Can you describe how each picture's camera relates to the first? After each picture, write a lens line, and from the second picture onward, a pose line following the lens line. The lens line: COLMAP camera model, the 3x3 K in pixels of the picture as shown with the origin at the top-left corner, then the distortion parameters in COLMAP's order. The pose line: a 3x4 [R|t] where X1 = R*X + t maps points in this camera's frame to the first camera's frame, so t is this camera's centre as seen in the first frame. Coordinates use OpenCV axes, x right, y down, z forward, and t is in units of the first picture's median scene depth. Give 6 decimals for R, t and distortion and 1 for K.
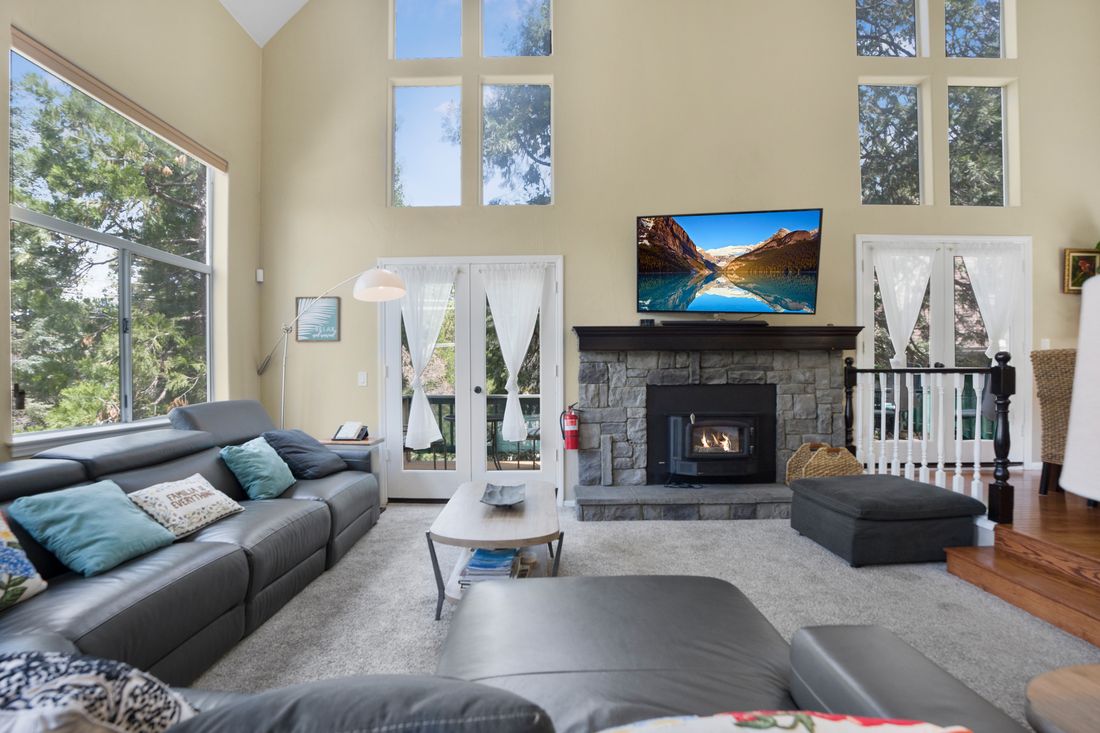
lens RADIAL K [[537.3, 0, 549.3], [0, 537.3, 370.9], [0, 0, 1]] dist [-0.033596, 0.001188]
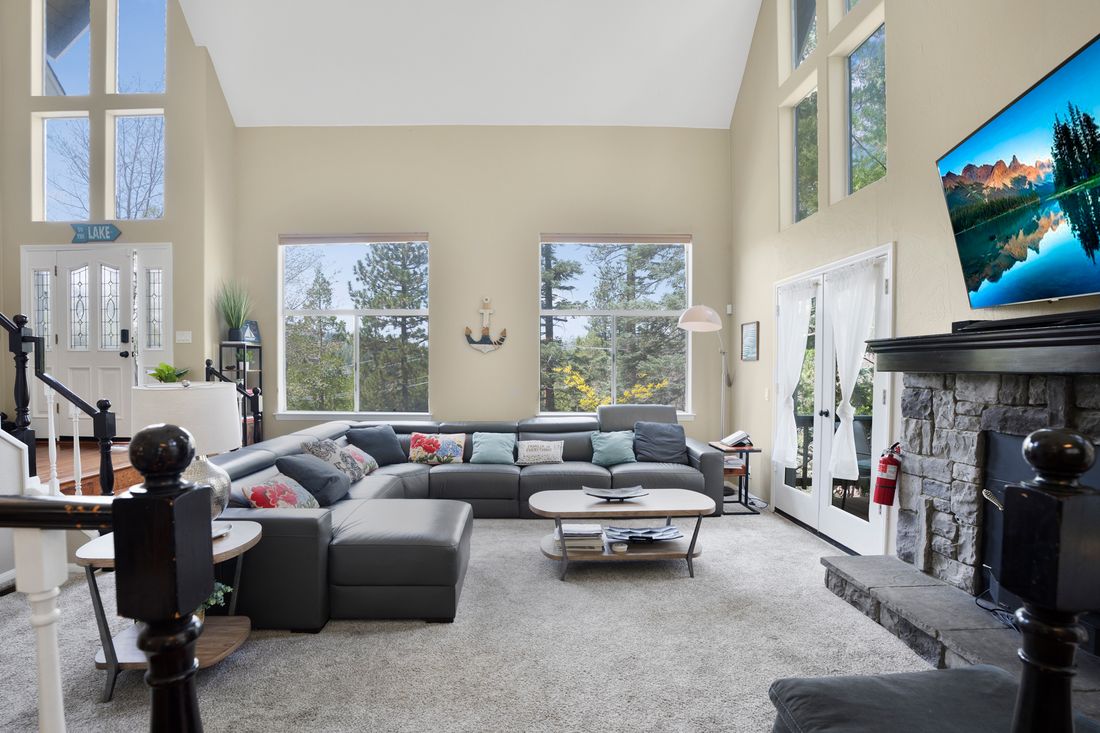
lens RADIAL K [[537.3, 0, 542.2], [0, 537.3, 368.2], [0, 0, 1]] dist [-0.033596, 0.001188]
pose [[0.063390, 0.006886, -0.997965, 0.733614], [-0.004840, 0.999967, 0.006593, -0.043987], [0.997977, 0.004412, 0.063421, 0.474324]]
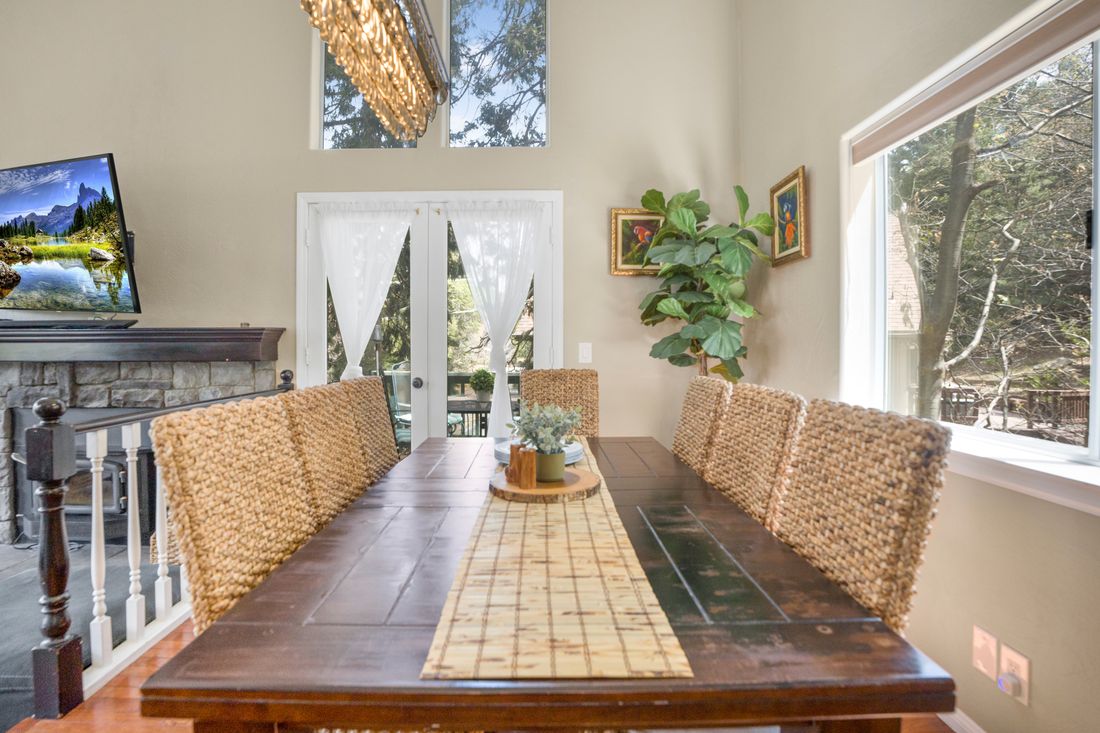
lens RADIAL K [[537.3, 0, 541.9], [0, 537.3, 362.3], [0, 0, 1]] dist [-0.033596, 0.001188]
pose [[0.999989, 0.000649, -0.004583, 0.909810], [-0.000490, 0.999402, 0.034572, -0.060025], [0.004603, -0.034570, 0.999392, 0.302520]]
